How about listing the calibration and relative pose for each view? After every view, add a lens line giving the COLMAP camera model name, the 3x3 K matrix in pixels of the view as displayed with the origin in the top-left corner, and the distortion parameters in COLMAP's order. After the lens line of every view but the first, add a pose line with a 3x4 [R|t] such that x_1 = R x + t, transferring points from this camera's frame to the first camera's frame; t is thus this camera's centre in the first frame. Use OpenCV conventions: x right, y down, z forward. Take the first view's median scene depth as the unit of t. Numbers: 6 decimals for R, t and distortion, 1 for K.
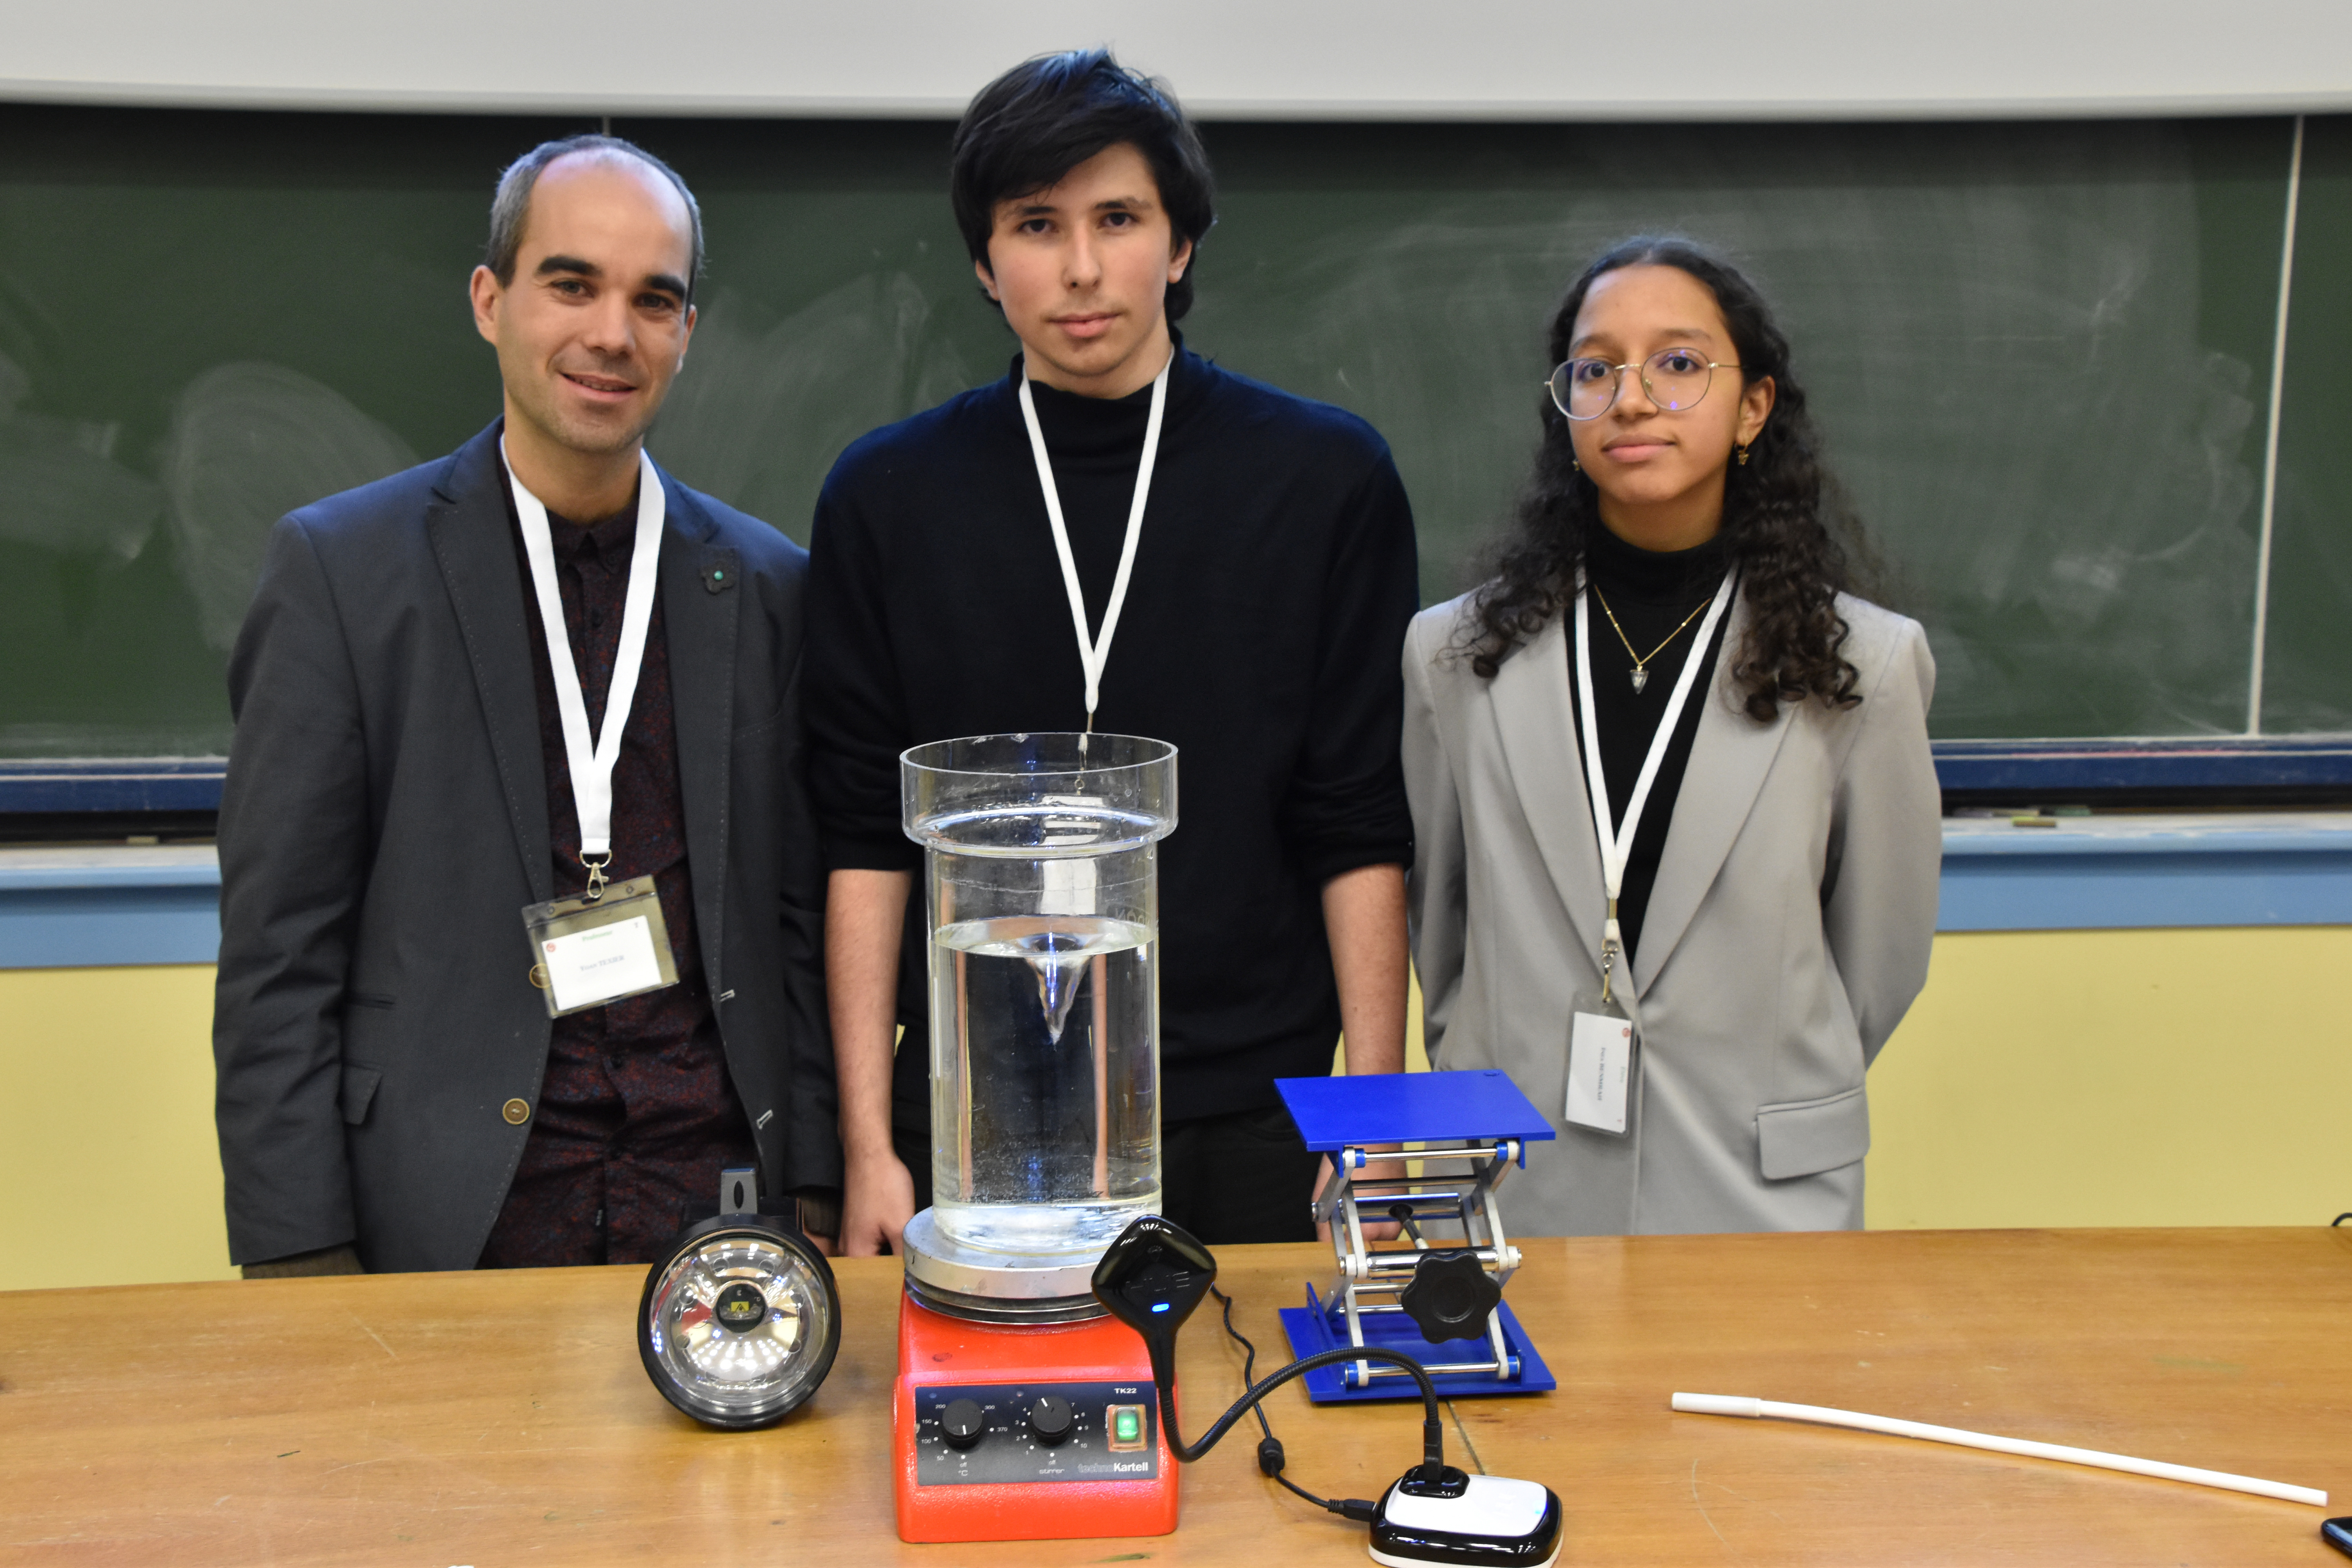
lens RADIAL K [[2880.2, 0, 1176.0], [0, 2880.2, 784.0], [0, 0, 1]] dist [0.004010, 0.432904]
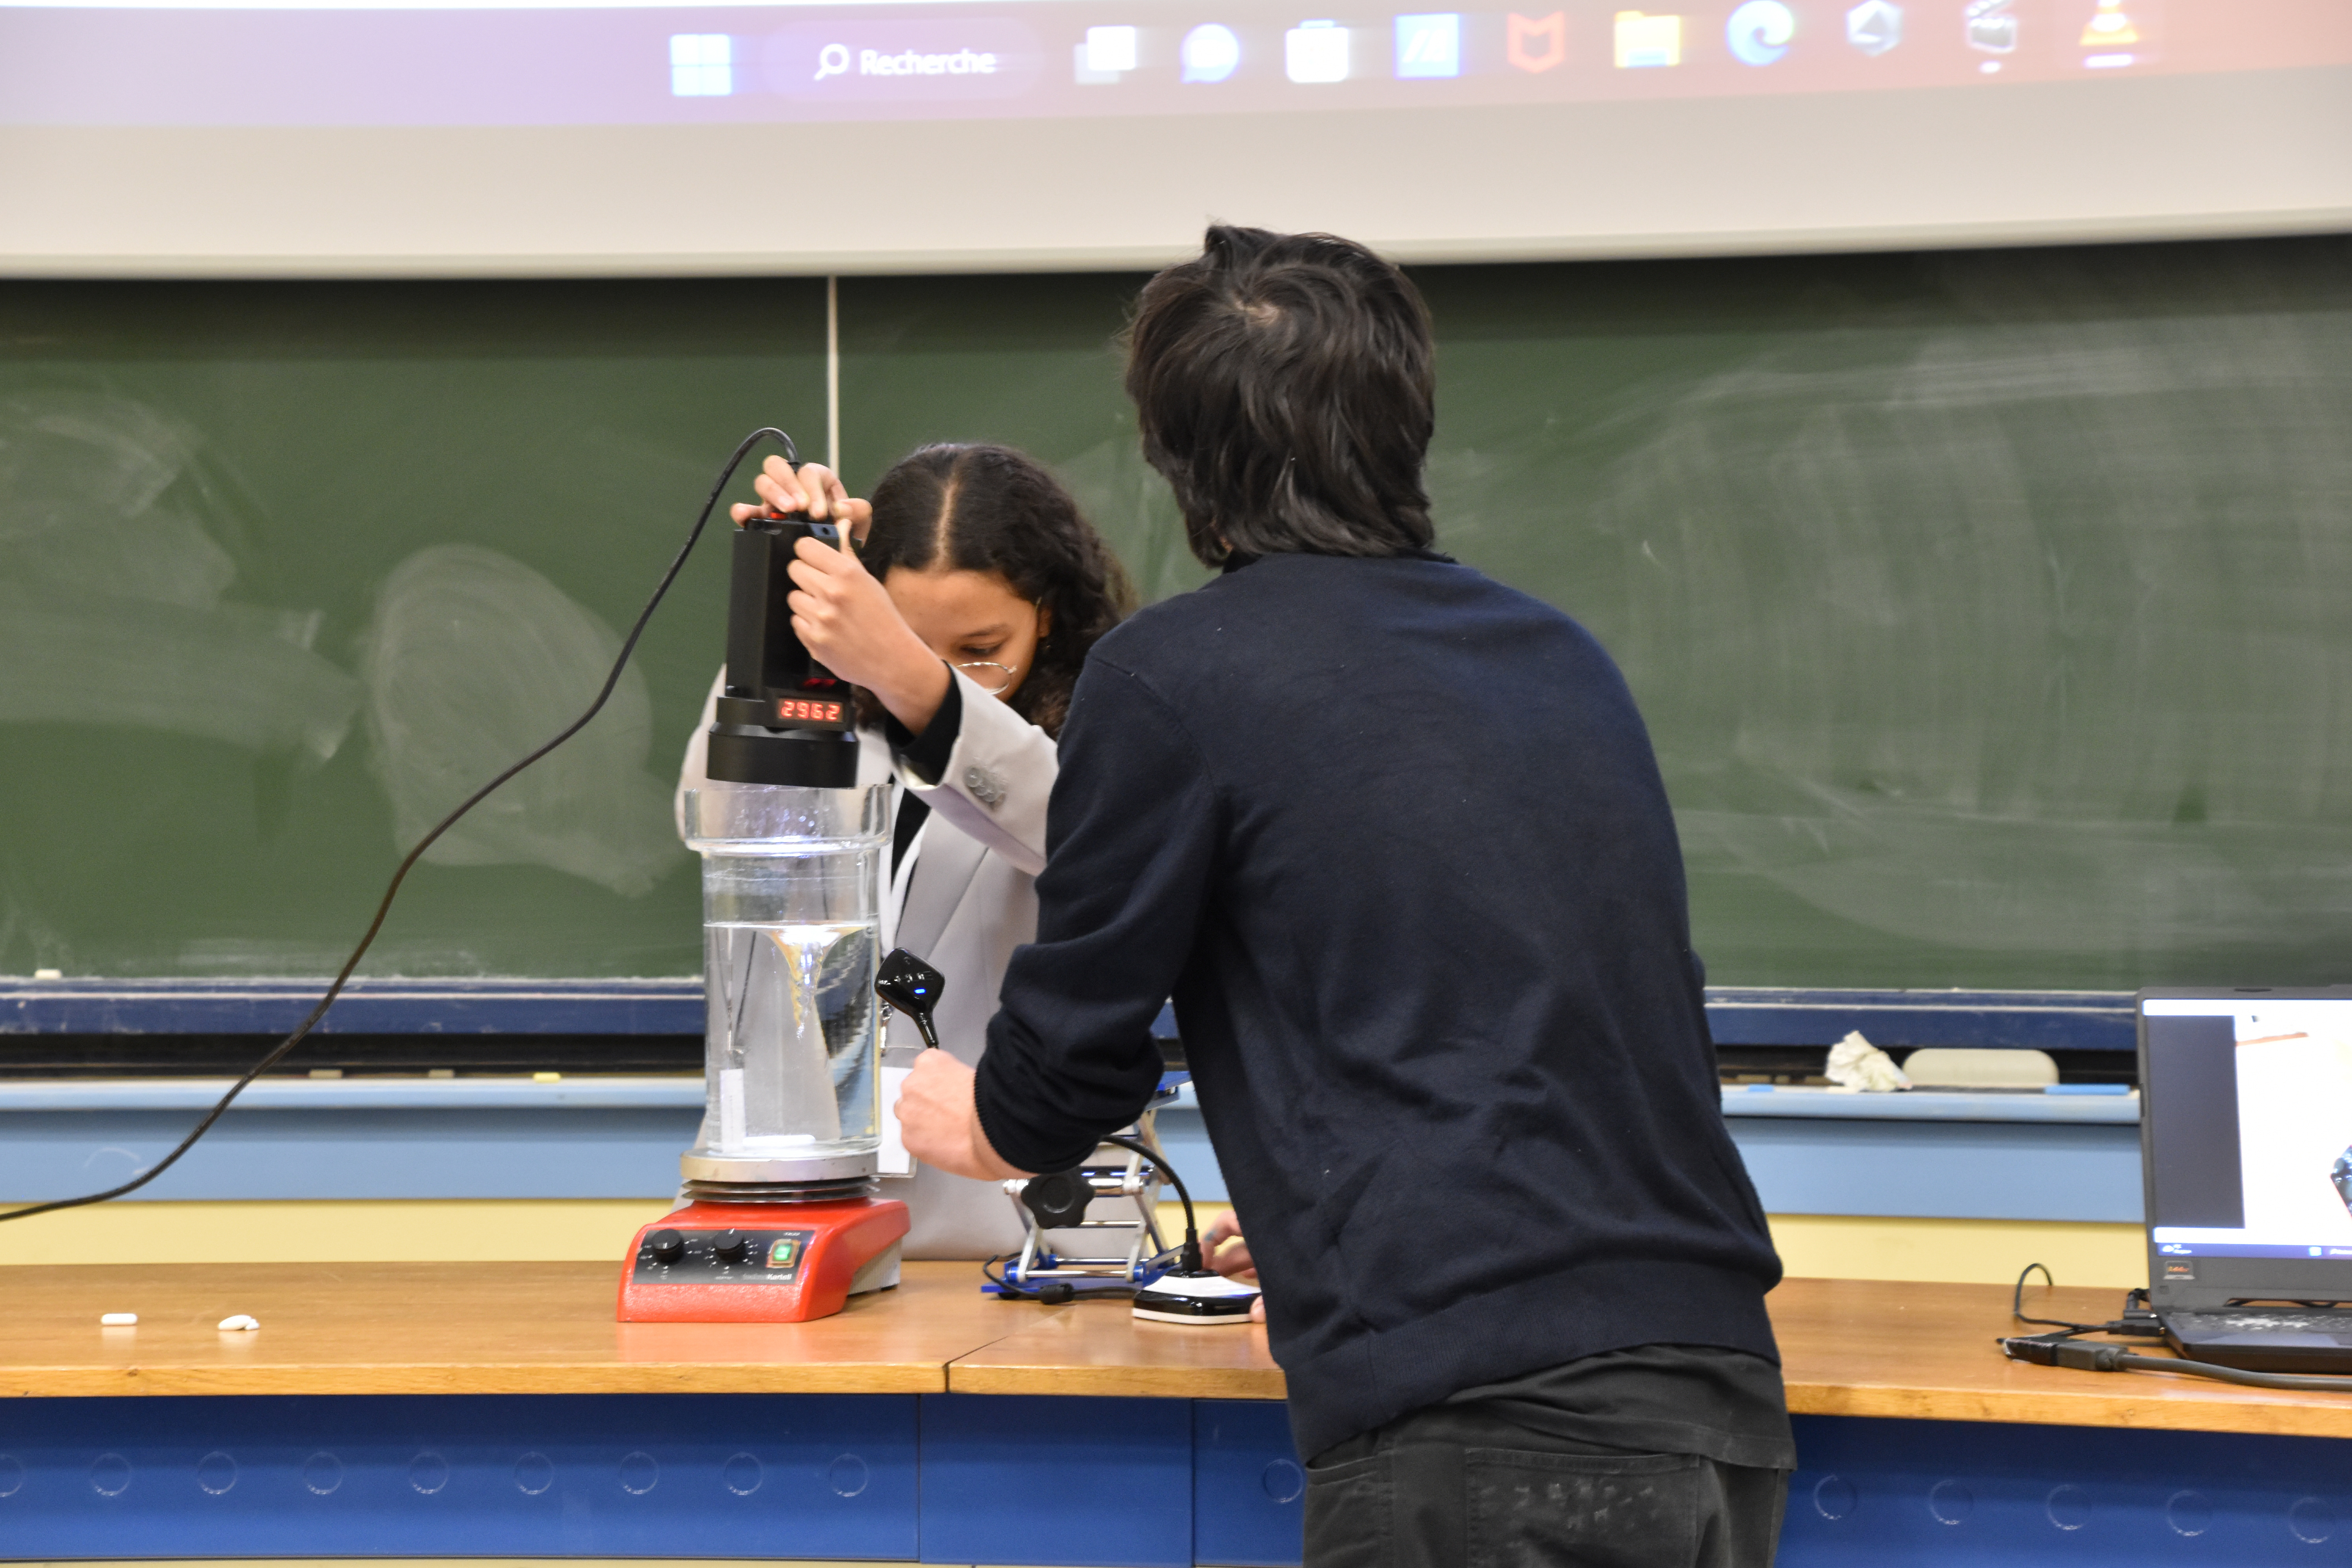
lens RADIAL K [[6833.0, 0, 1176.0], [0, 6833.0, 784.0], [0, 0, 1]] dist [0.975797, 0.084856]
pose [[0.956848, 0.000897, -0.290588, 0.525099], [-0.037356, 0.992078, -0.119943, 0.180431], [0.288179, 0.125622, 0.949301, -0.983942]]
